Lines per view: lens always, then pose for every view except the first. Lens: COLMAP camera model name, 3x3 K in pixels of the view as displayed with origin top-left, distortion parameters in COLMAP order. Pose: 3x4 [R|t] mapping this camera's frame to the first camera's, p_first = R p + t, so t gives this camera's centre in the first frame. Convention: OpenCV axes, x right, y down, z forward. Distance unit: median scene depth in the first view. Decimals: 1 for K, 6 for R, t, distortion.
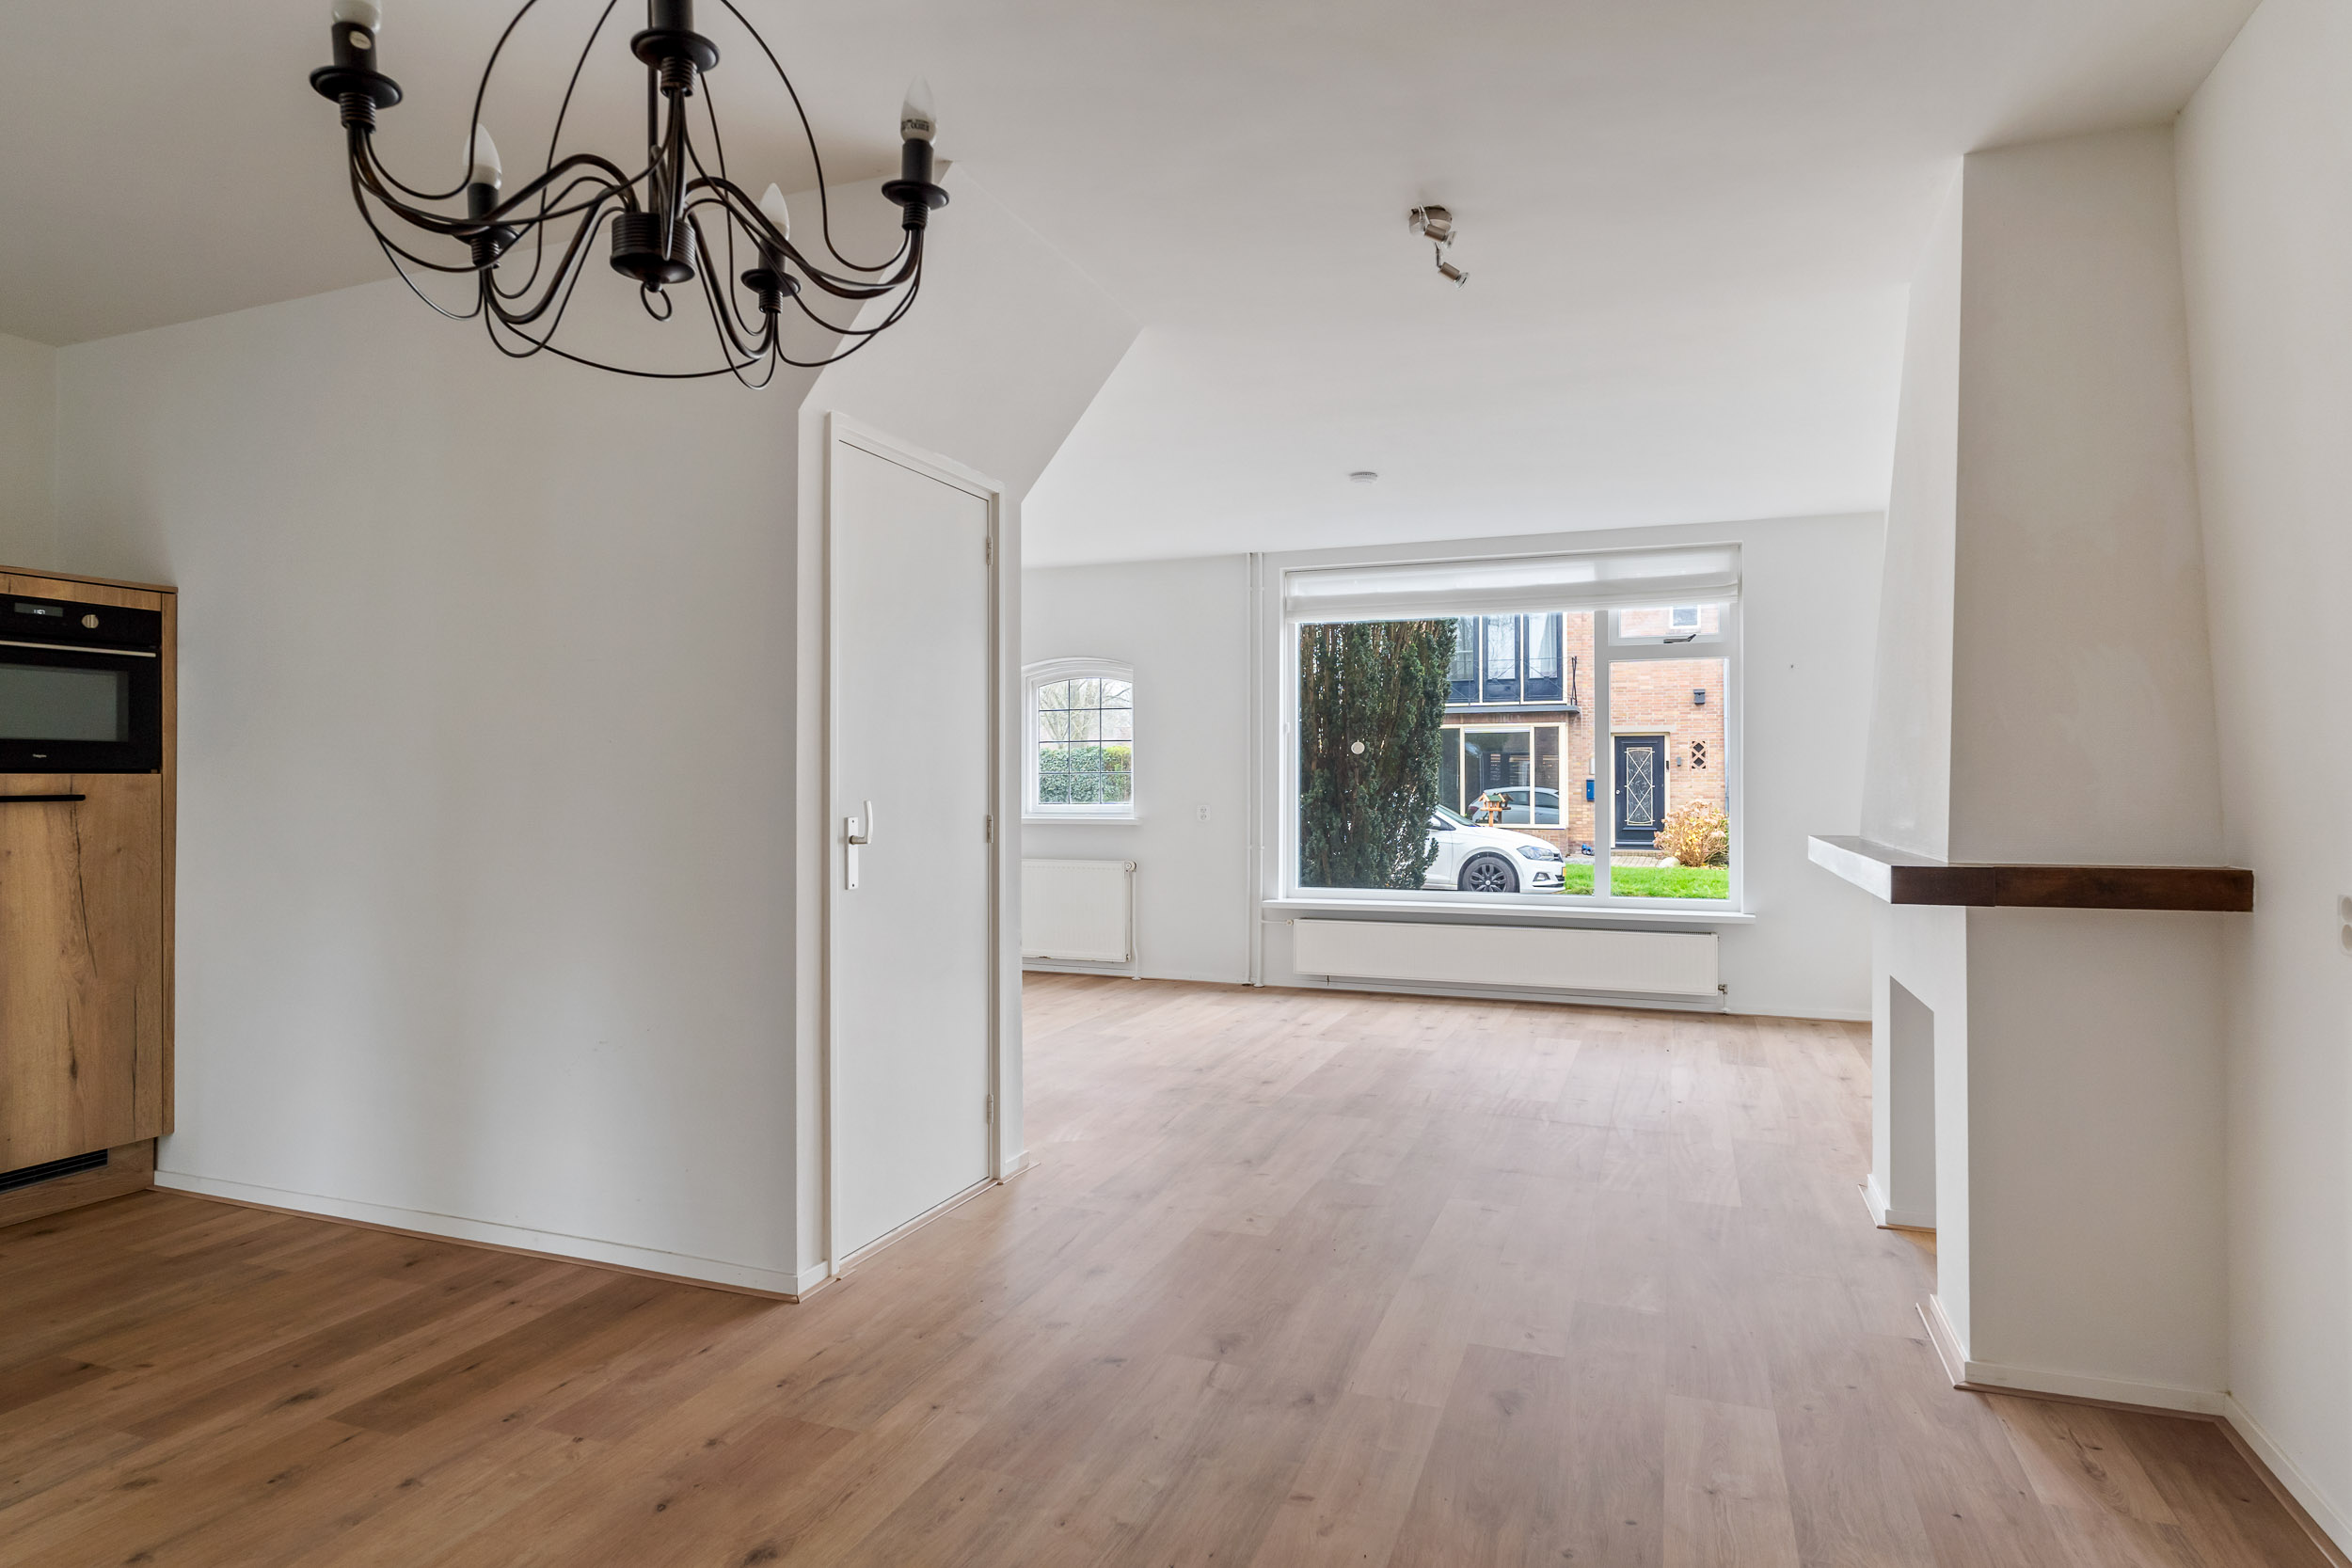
lens RADIAL K [[1298.1, 0, 1178.3], [0, 1298.1, 784.4], [0, 0, 1]] dist [0.004491, 0.002574]
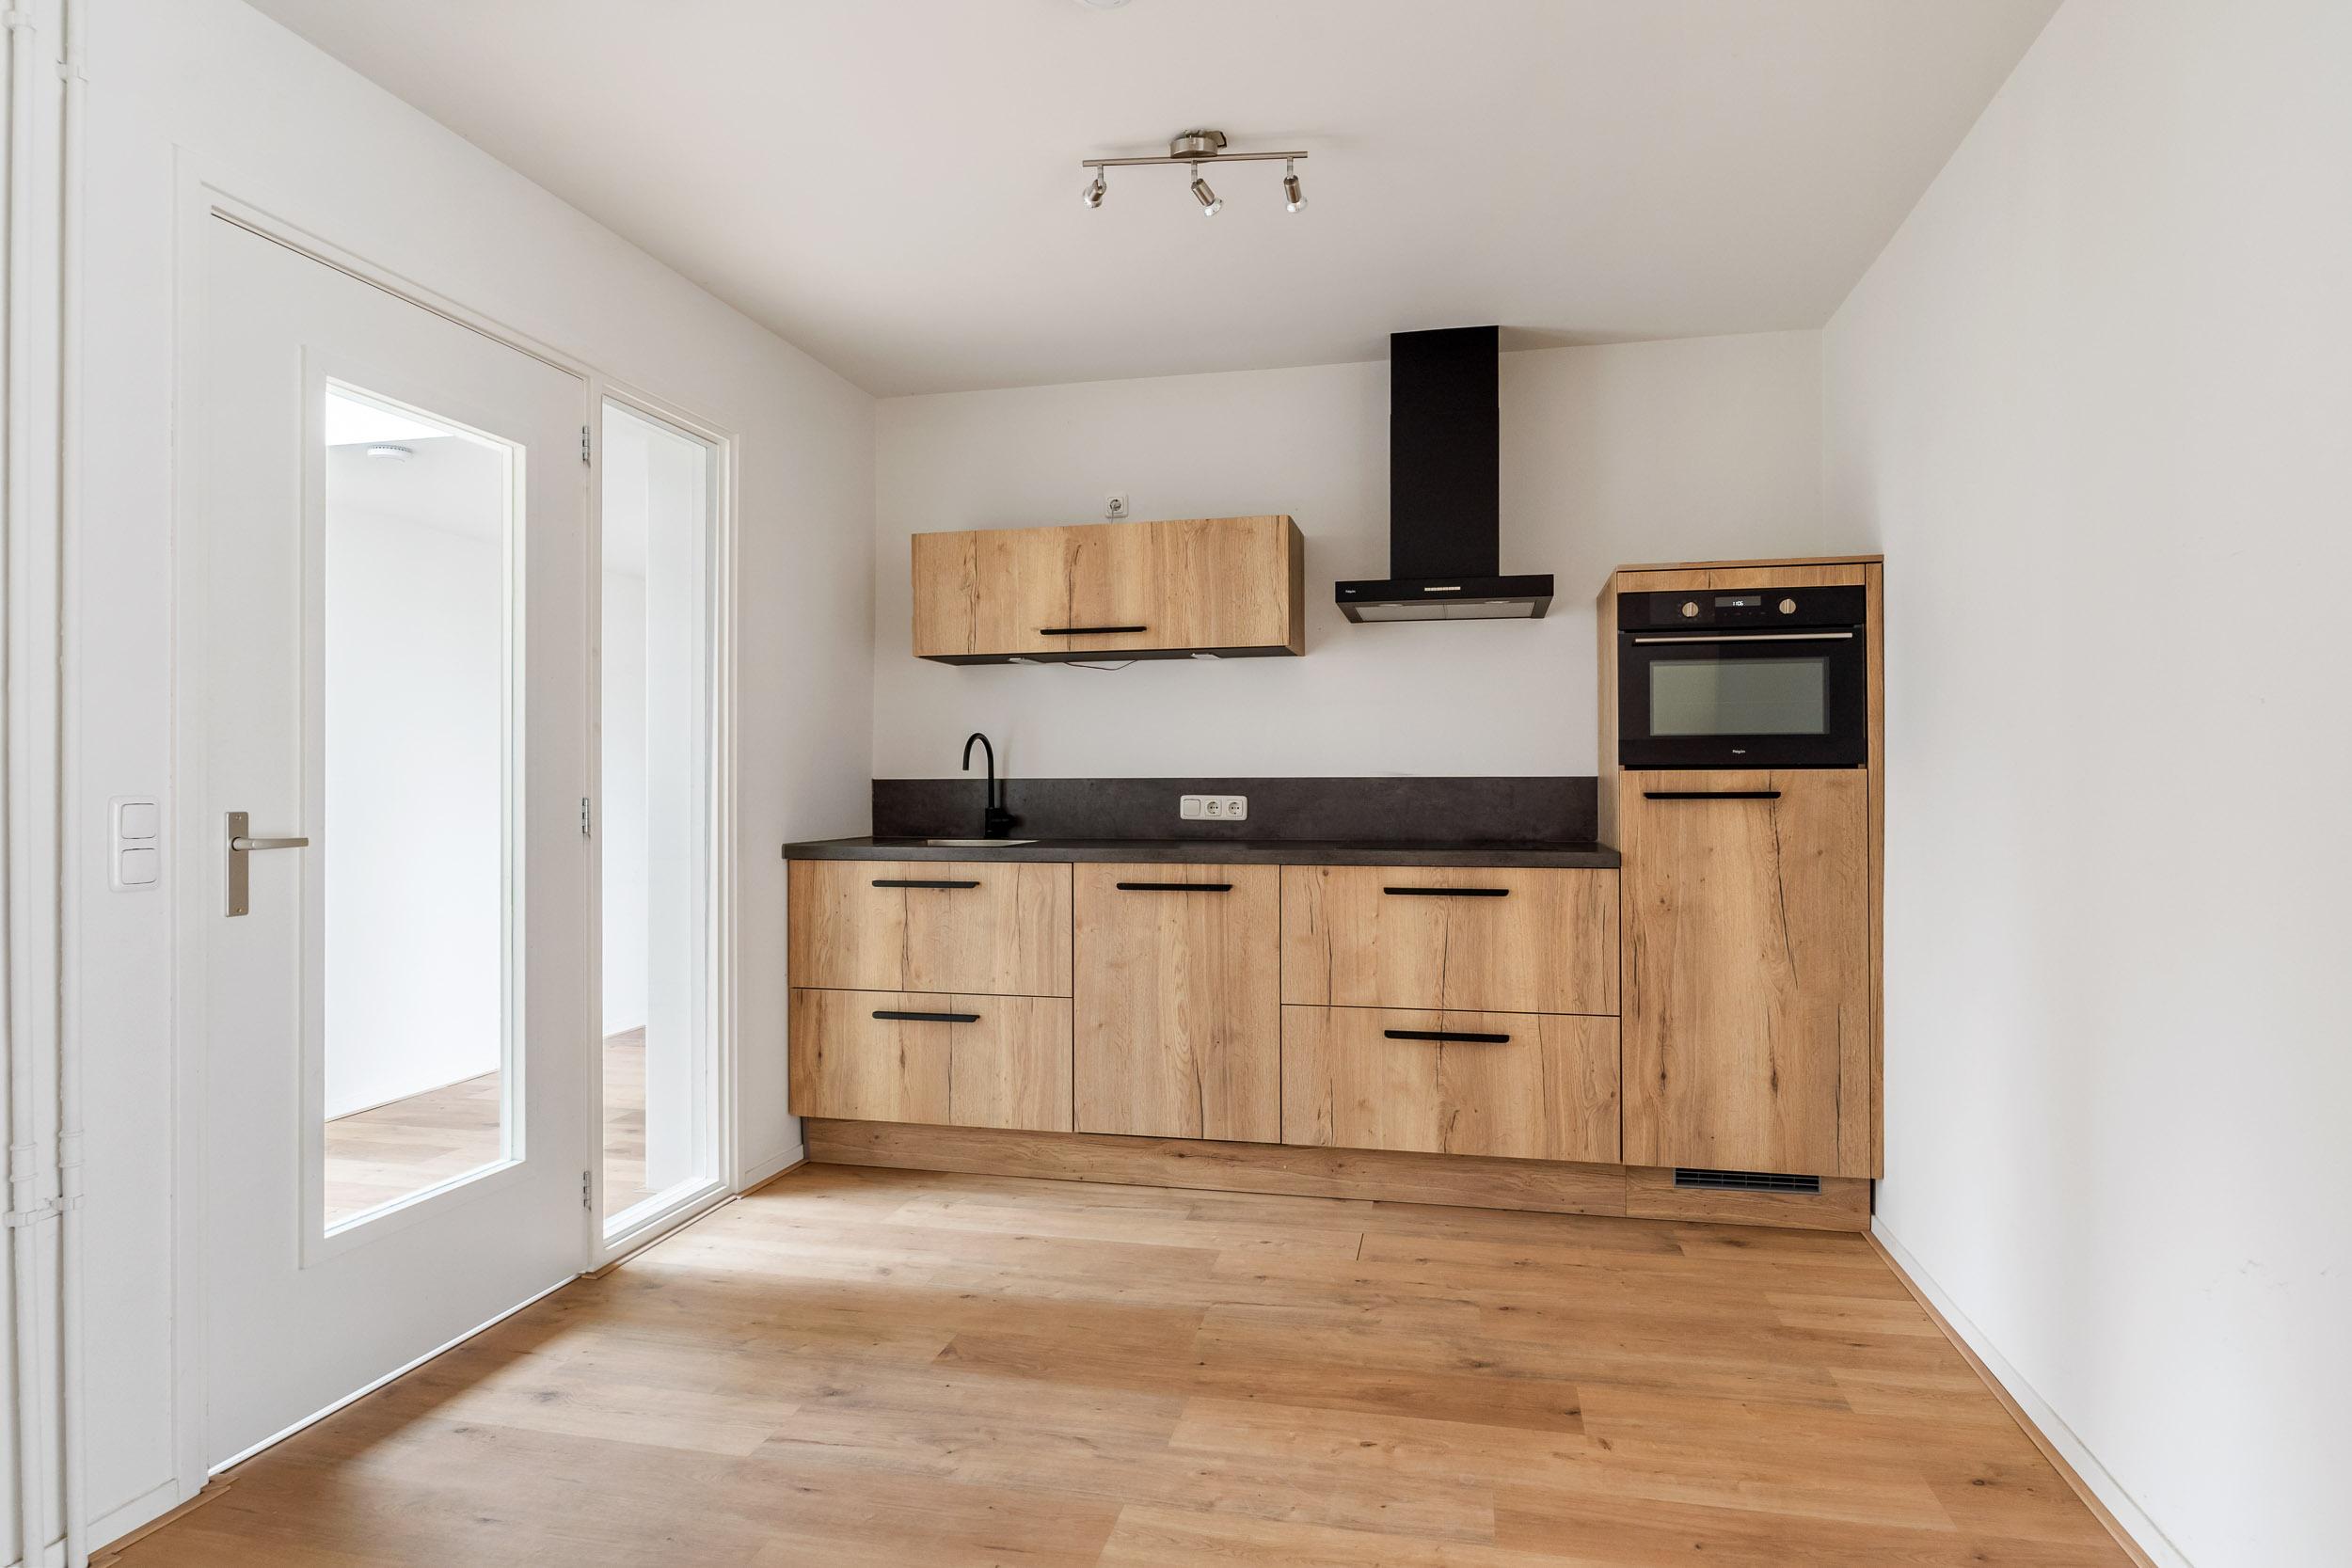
lens RADIAL K [[1298.1, 0, 1179.6], [0, 1298.1, 781.8], [0, 0, 1]] dist [0.004491, 0.002574]
pose [[0.150472, 0.002434, -0.988611, 0.021729], [0.000523, 0.999997, 0.002542, -0.001983], [0.988614, -0.000900, 0.150470, 0.436260]]
